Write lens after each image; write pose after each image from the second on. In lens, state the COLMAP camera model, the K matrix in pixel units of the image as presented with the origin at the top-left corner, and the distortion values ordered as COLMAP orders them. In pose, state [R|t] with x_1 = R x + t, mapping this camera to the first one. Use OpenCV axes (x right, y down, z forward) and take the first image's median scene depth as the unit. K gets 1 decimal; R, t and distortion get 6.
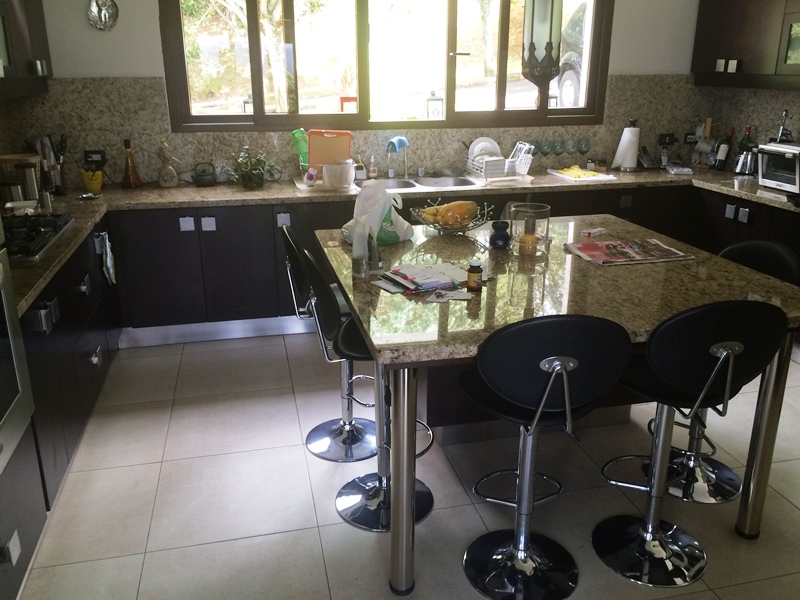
lens RADIAL K [[694.2, 0, 400.0], [0, 694.2, 300.0], [0, 0, 1]] dist [0.072520, -0.088702]
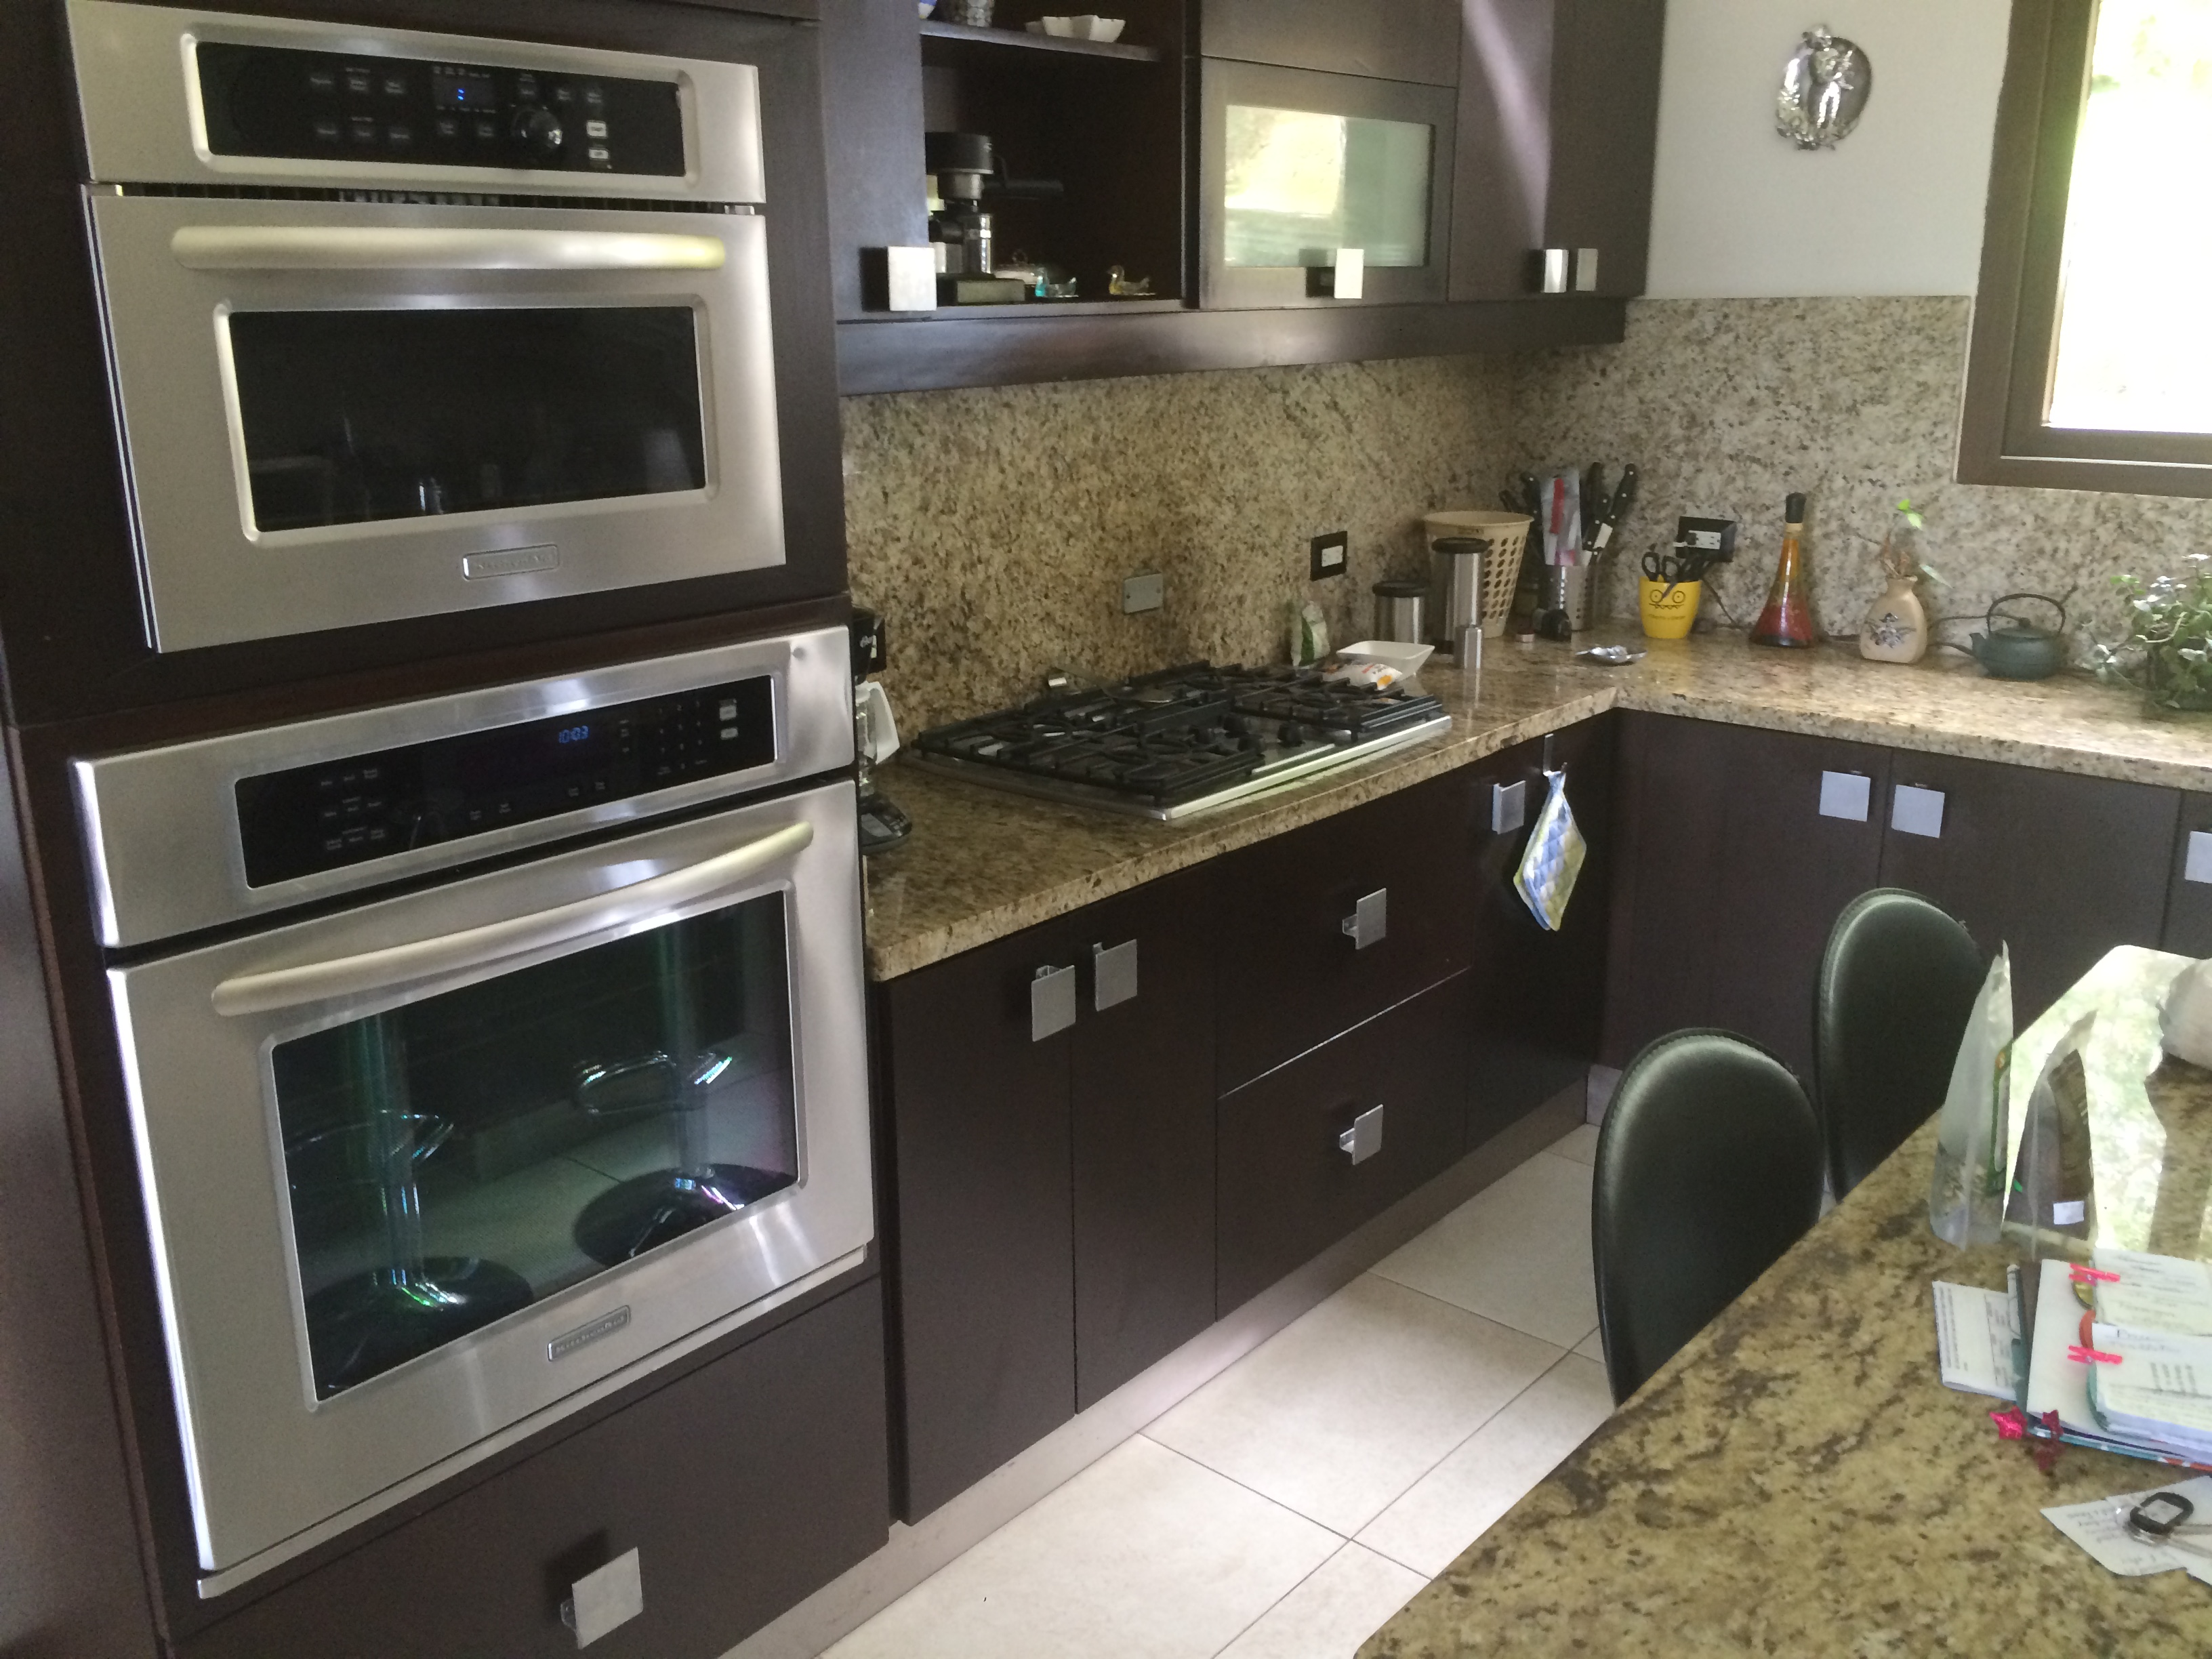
lens RADIAL K [[1919.6, 0, 1106.0], [0, 1919.6, 829.5], [0, 0, 1]] dist [0.072520, -0.088702]
pose [[0.592355, 0.221786, -0.774549, 0.129376], [-0.251790, 0.964171, 0.083520, -0.079593], [0.765321, 0.145551, 0.626976, 0.247181]]
